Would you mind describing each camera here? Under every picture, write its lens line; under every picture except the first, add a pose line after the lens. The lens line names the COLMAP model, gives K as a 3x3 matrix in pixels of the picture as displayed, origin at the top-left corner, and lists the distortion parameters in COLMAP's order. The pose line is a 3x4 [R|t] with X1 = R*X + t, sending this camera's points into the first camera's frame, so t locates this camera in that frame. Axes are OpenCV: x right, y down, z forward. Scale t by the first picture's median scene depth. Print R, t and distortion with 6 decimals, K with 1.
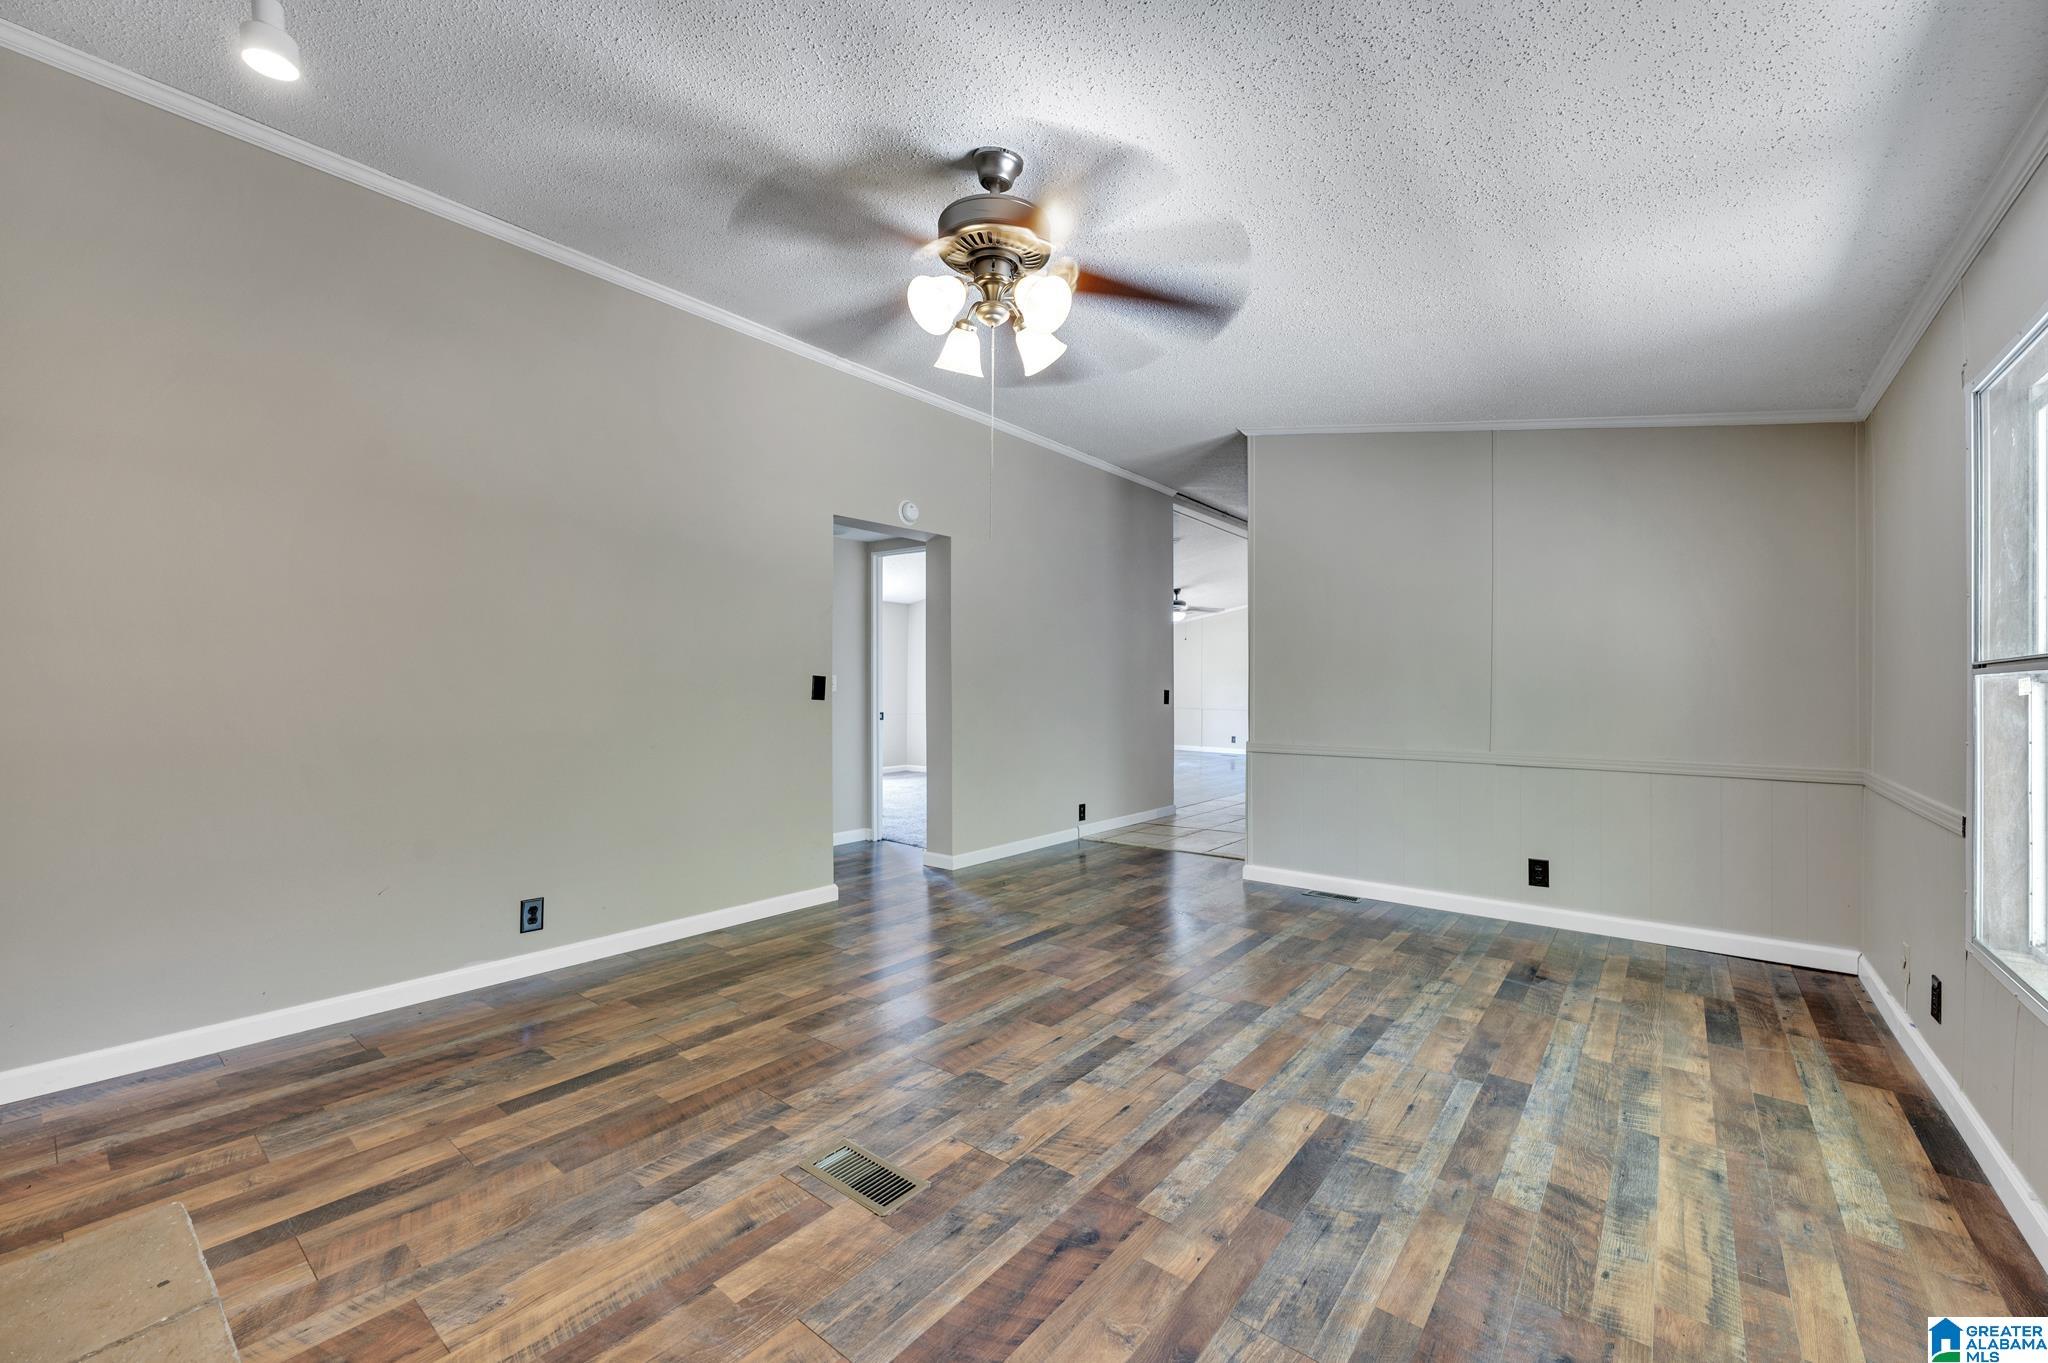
lens RADIAL K [[812.6, 0, 1024.6], [0, 812.6, 685.0], [0, 0, 1]] dist [0.001176, 0.000299]
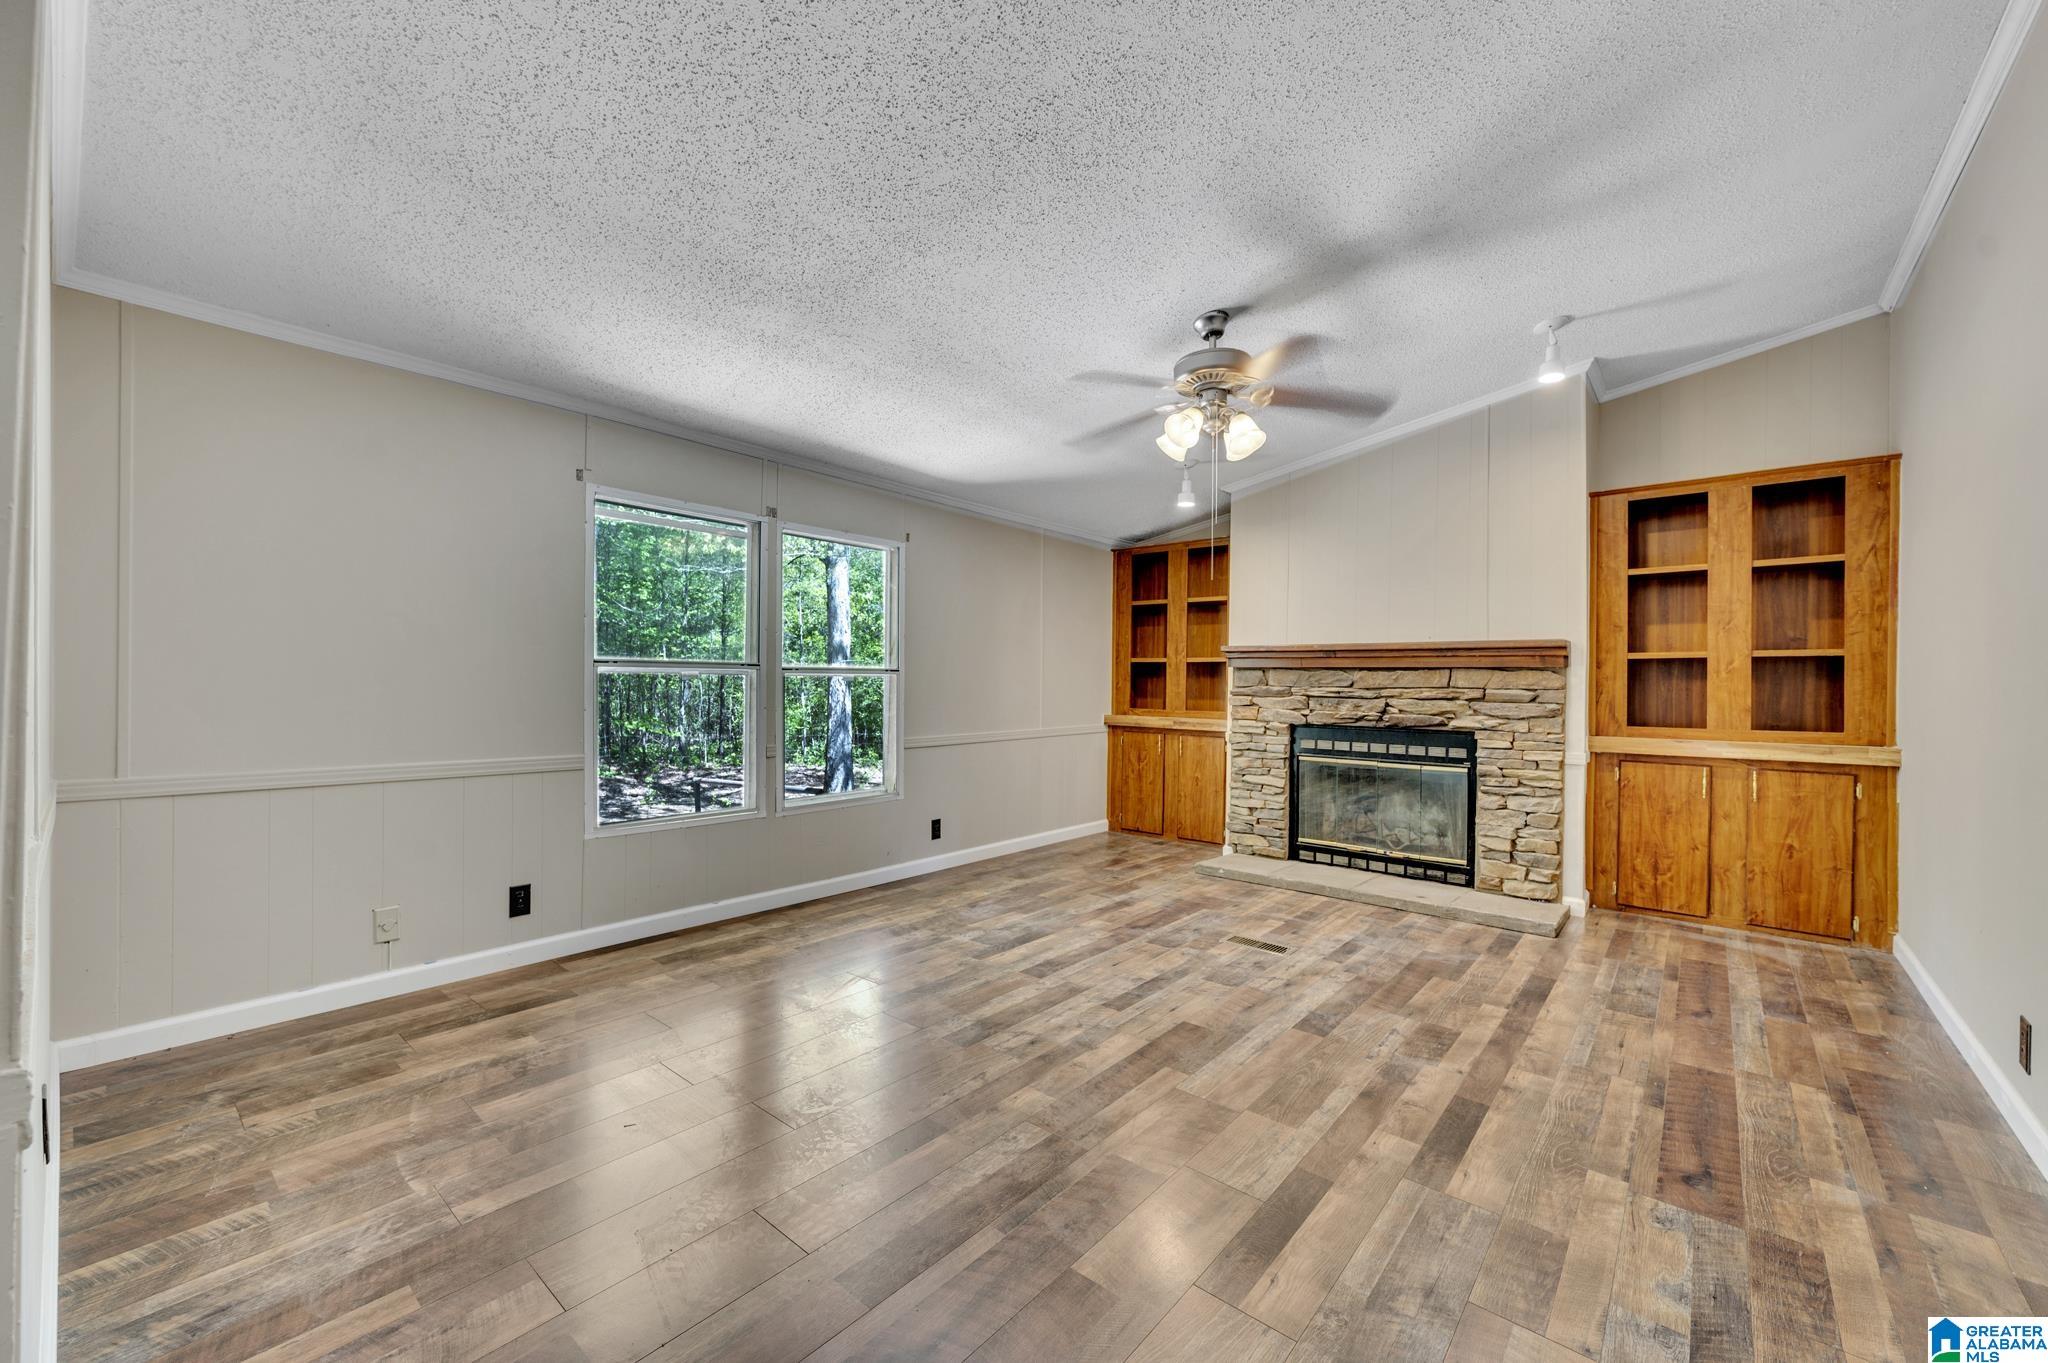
lens RADIAL K [[812.6, 0, 1024.6], [0, 812.6, 685.0], [0, 0, 1]] dist [0.001176, 0.000299]
pose [[-0.999536, -0.013423, 0.027356, 0.239995], [-0.013557, 0.999897, -0.004693, 0.018277], [-0.027290, -0.005062, -0.999615, 2.344372]]
